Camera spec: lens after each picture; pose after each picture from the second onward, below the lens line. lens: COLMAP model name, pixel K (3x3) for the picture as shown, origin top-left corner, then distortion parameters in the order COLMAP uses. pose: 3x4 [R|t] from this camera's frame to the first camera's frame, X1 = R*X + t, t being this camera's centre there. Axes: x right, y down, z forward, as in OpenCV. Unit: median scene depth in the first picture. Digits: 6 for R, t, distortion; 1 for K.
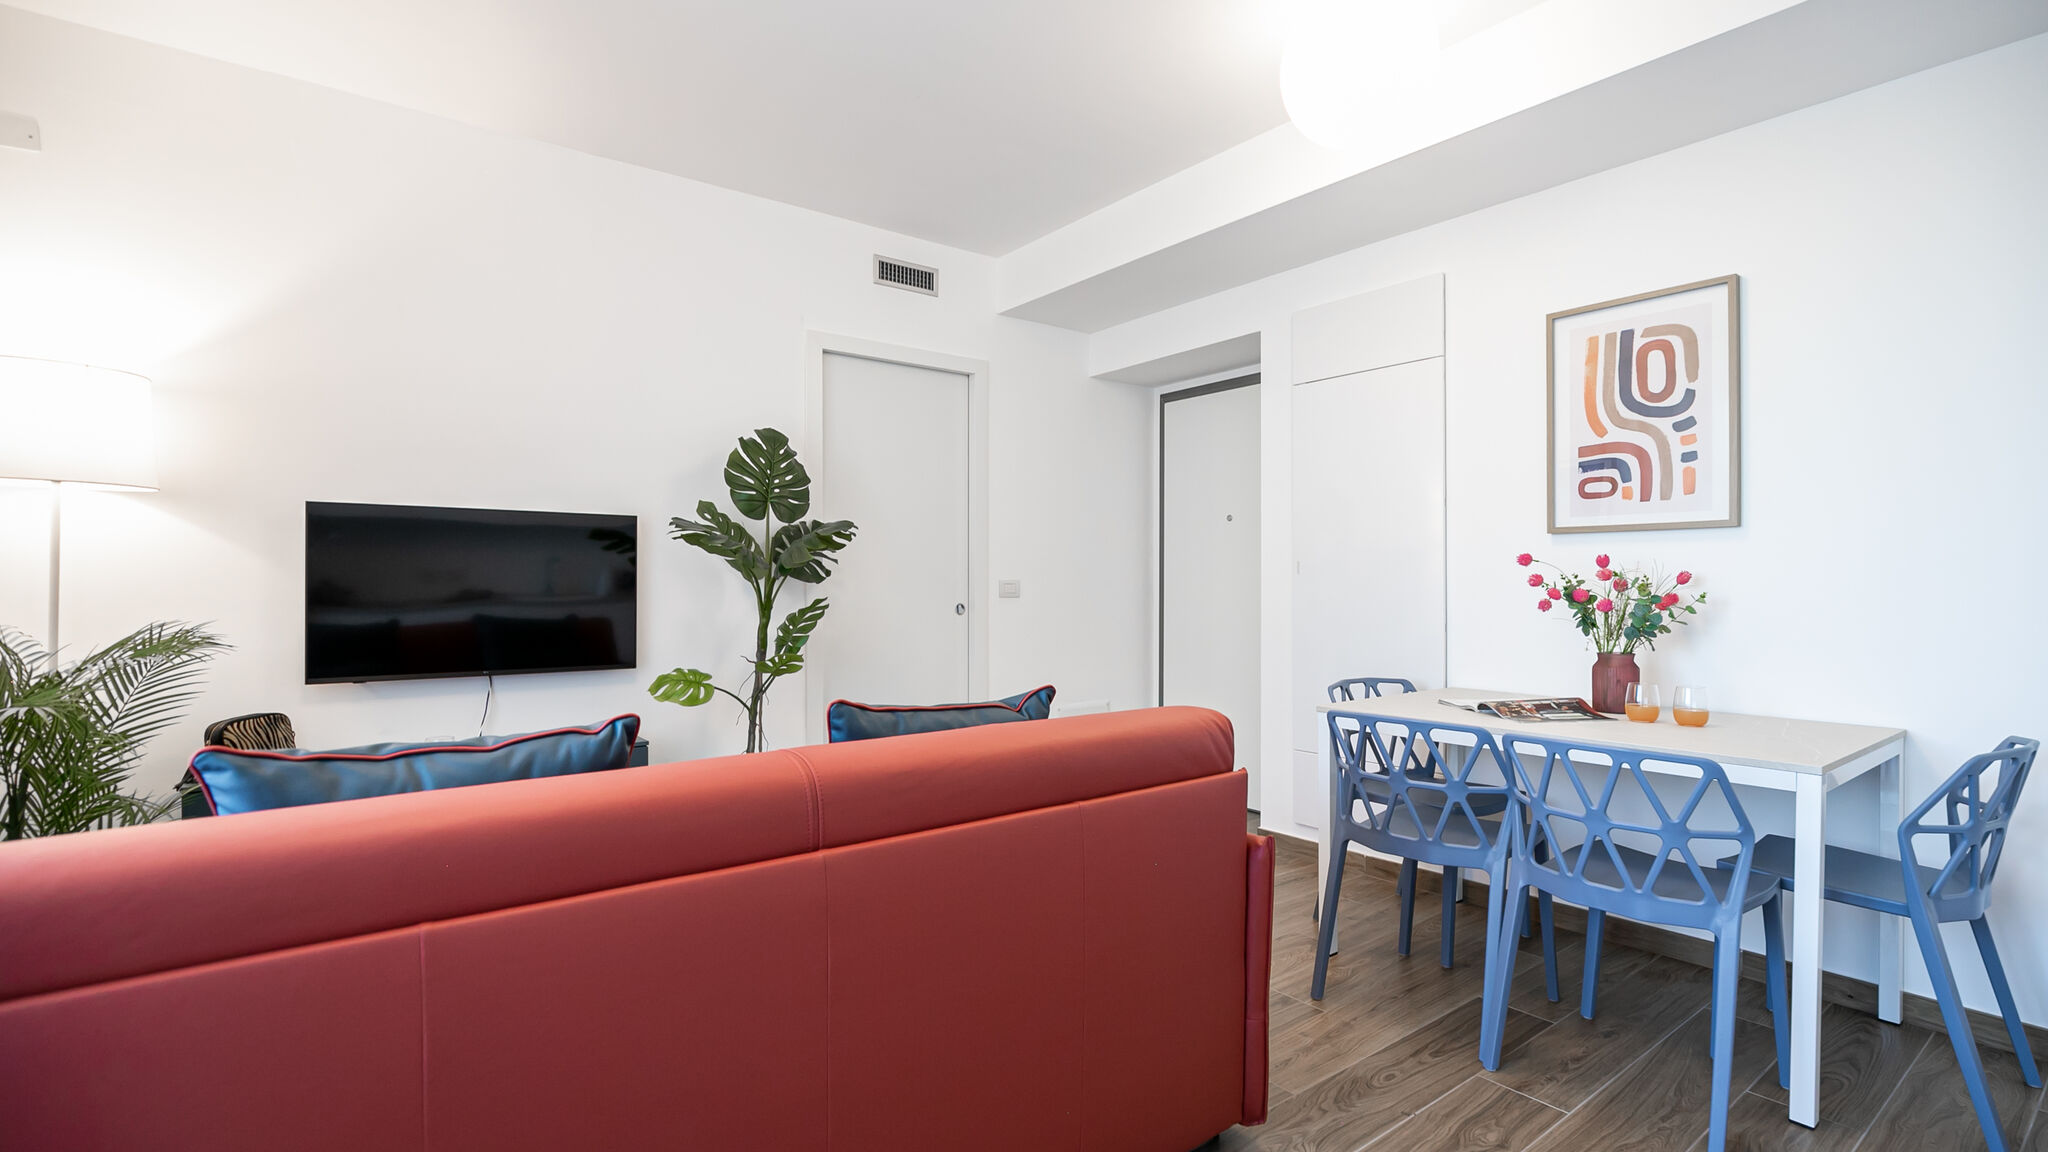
lens RADIAL K [[938.3, 0, 1029.9], [0, 938.3, 581.5], [0, 0, 1]] dist [-0.007106, -0.000002]
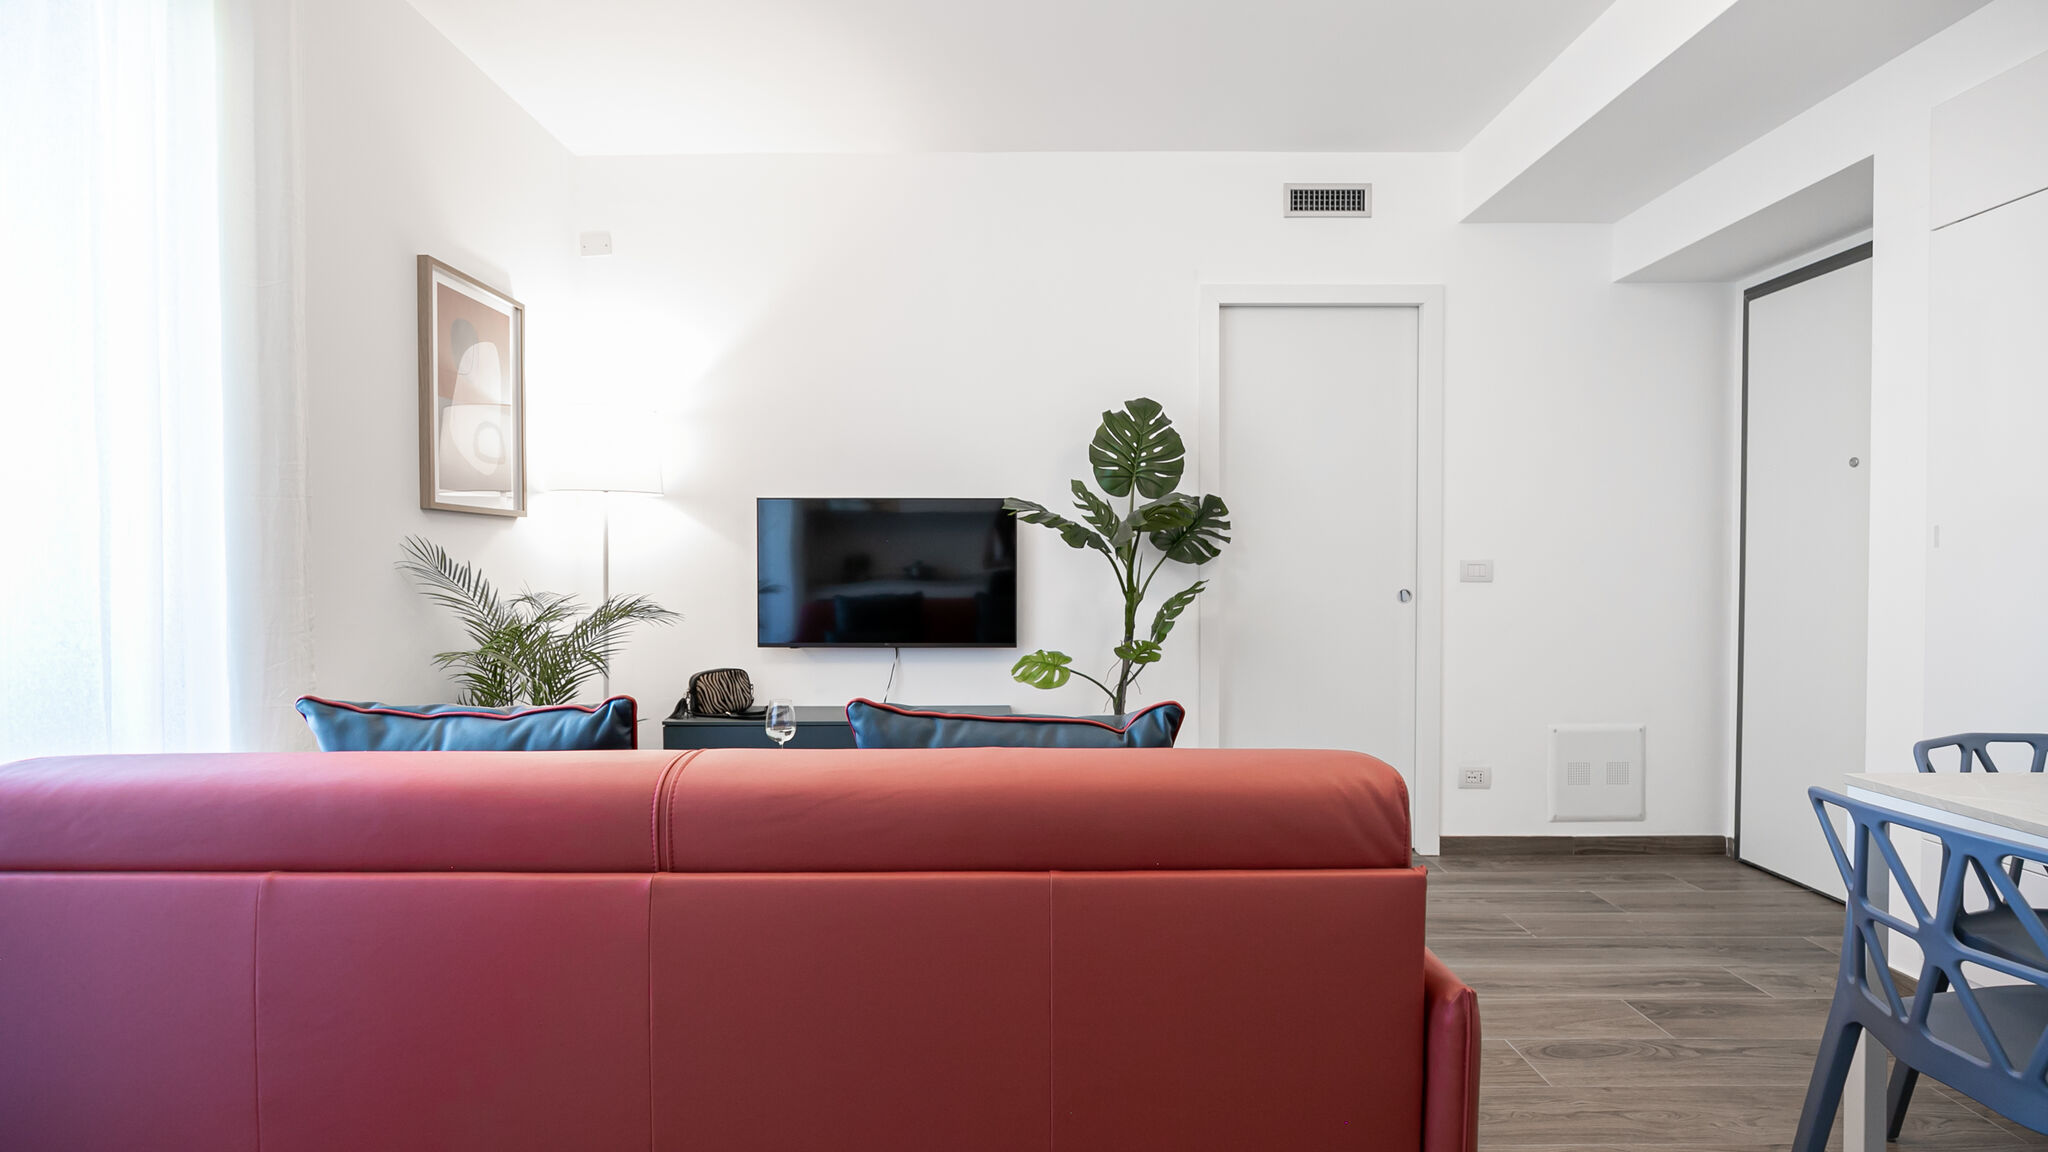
lens RADIAL K [[938.3, 0, 1029.9], [0, 938.3, 581.5], [0, 0, 1]] dist [-0.007106, -0.000002]
pose [[0.792376, 0.009843, -0.609953, 0.248070], [0.002789, 0.999801, 0.019757, 0.000345], [0.610026, -0.017356, 0.792191, 0.229068]]
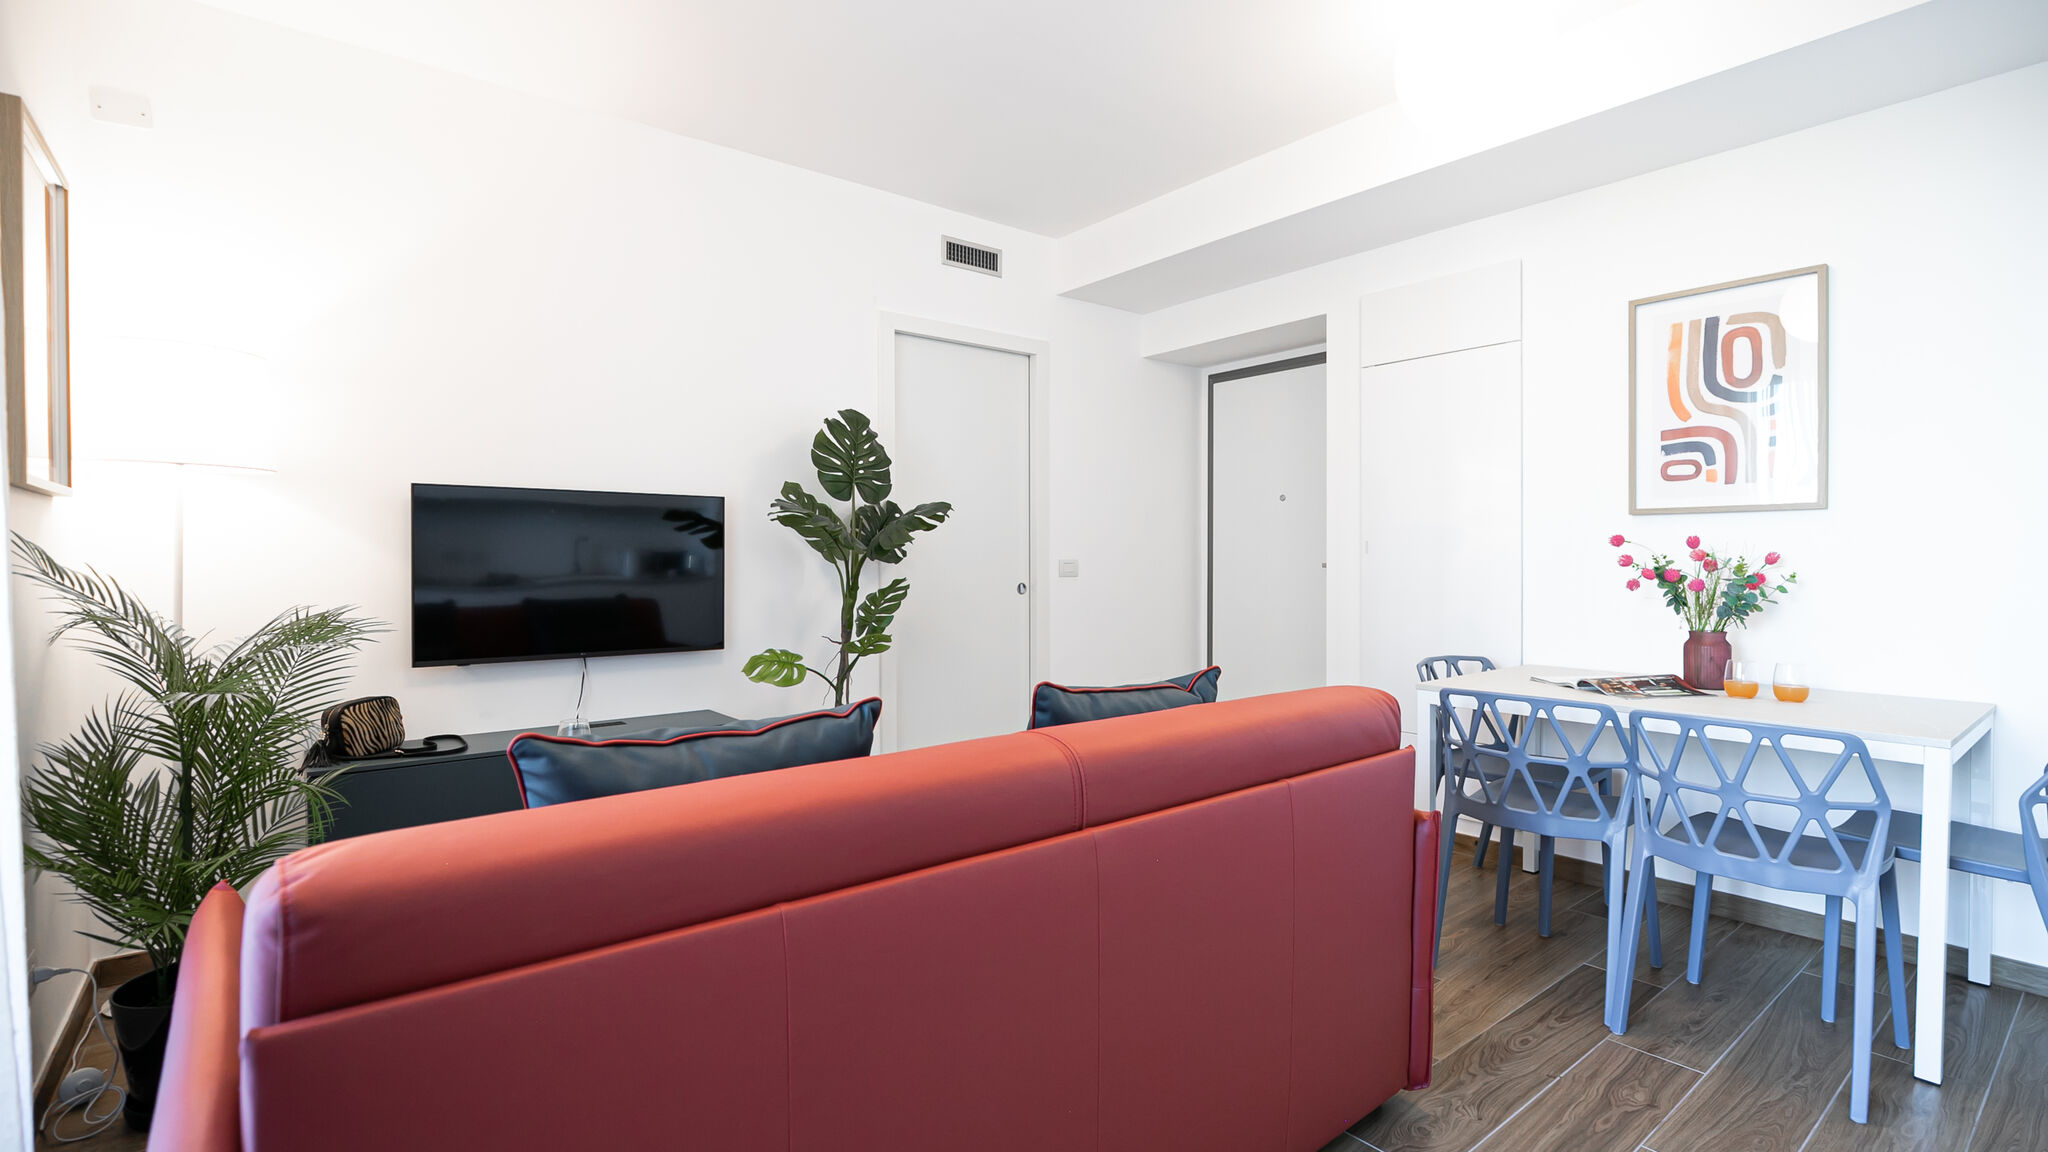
lens RADIAL K [[940.0, 0, 1031.2], [0, 940.0, 566.4], [0, 0, 1]] dist [-0.006145, 0.001010]
pose [[0.999696, -0.001892, 0.024569, -0.133693], [0.001664, 0.999955, 0.009298, -0.005419], [-0.024586, -0.009254, 0.999655, -0.014131]]
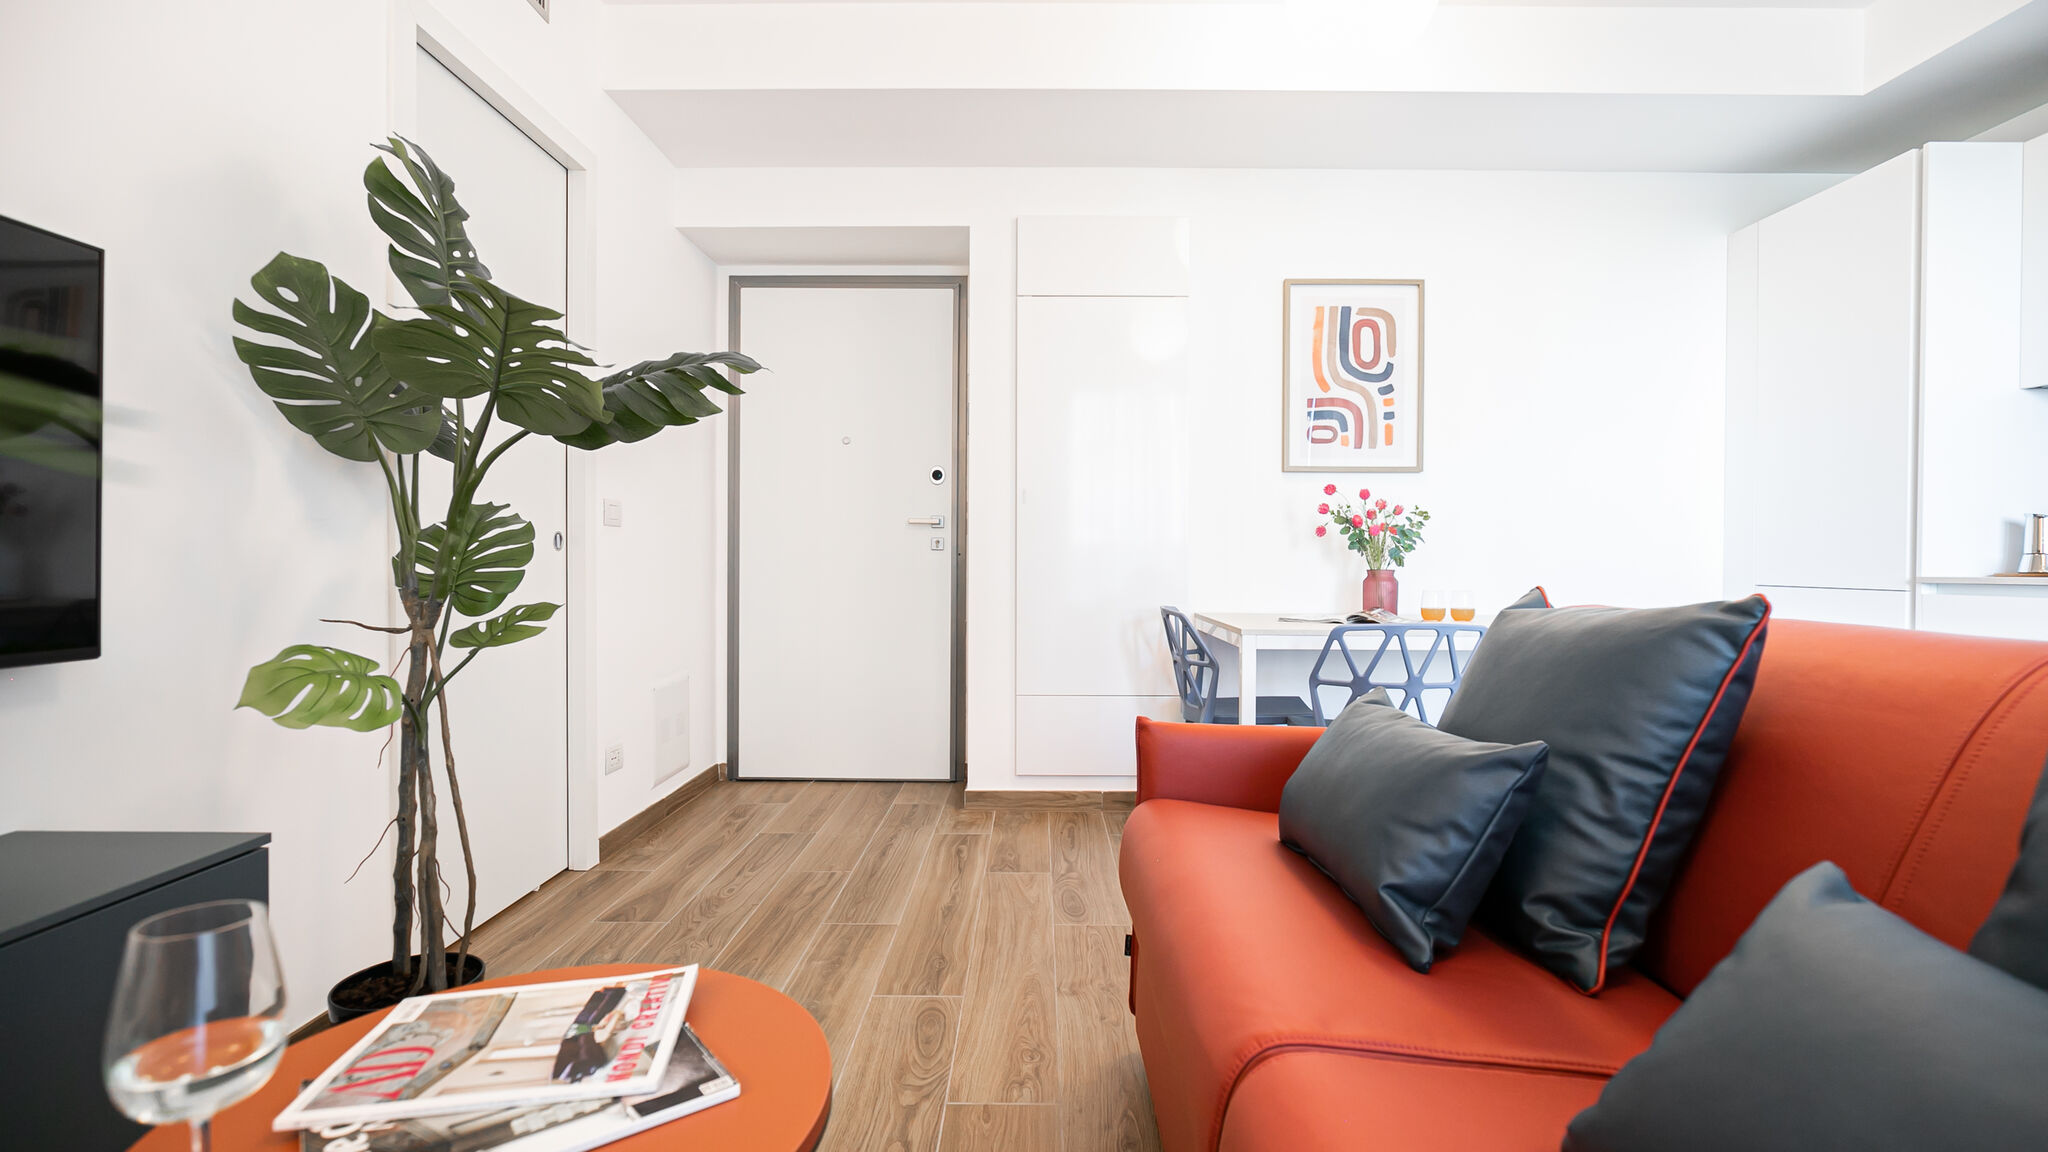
lens RADIAL K [[932.1, 0, 1038.1], [0, 932.1, 570.2], [0, 0, 1]] dist [-0.012311, 0.000347]
pose [[0.619321, -0.007536, 0.785101, -0.549512], [-0.005874, 0.999881, 0.014231, 0.057666], [-0.785116, -0.013425, 0.619204, 0.551792]]
